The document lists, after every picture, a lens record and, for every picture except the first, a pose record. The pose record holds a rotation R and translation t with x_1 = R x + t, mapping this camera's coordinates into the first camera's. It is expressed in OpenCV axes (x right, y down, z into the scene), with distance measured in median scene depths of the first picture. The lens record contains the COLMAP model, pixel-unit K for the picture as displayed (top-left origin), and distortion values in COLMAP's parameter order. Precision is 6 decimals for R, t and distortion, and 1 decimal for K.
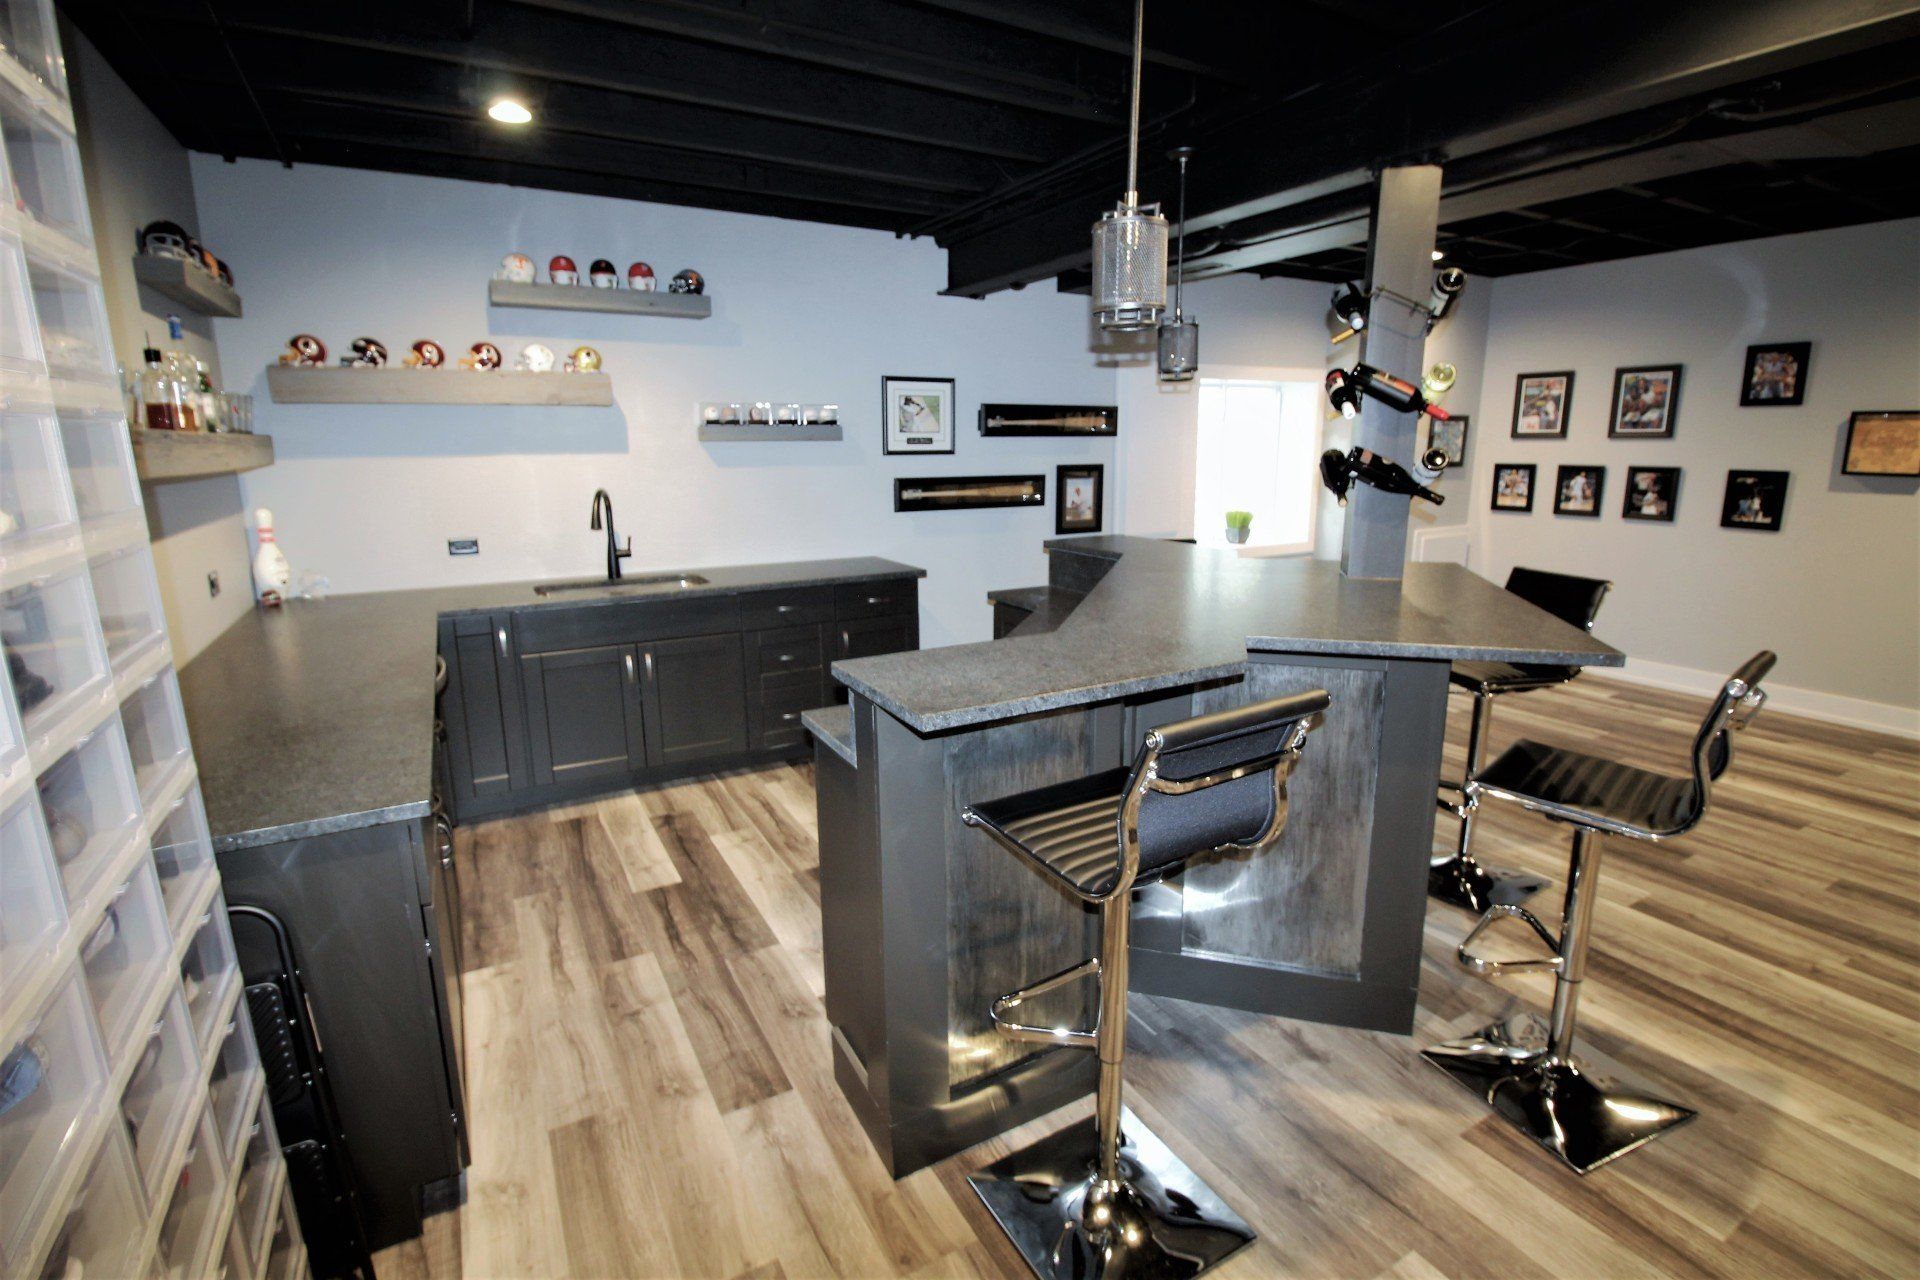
lens RADIAL K [[879.3, 0, 959.7], [0, 879.3, 631.2], [0, 0, 1]] dist [-0.001552, -0.013825]
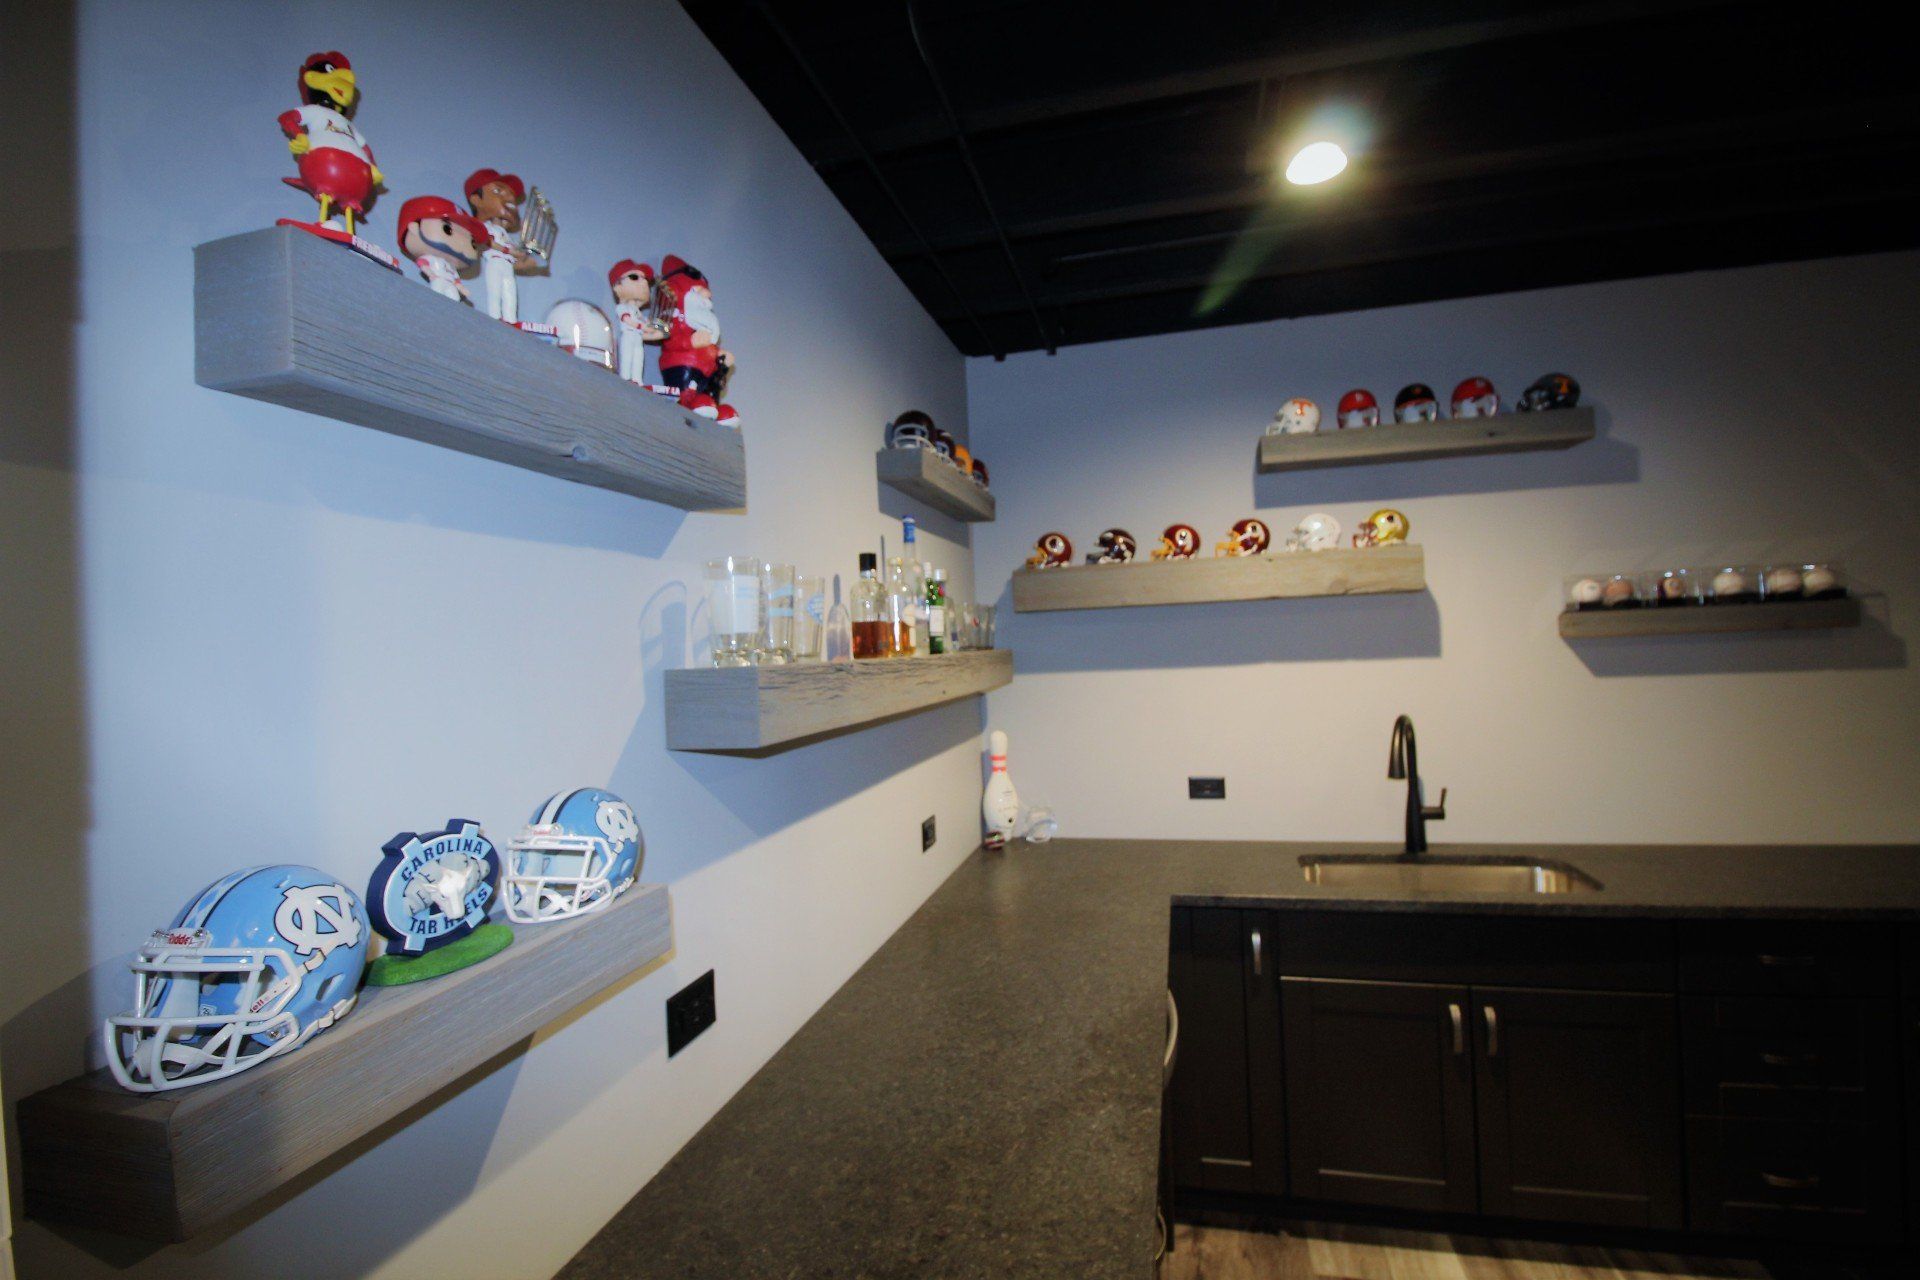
lens RADIAL K [[886.8, 0, 979.4], [0, 886.8, 629.9], [0, 0, 1]] dist [0.000543, -0.013448]
pose [[0.732365, -0.040672, -0.679697, -0.208873], [-0.103842, 0.979867, -0.170523, -0.087189], [0.672948, 0.195466, 0.713396, 0.337353]]
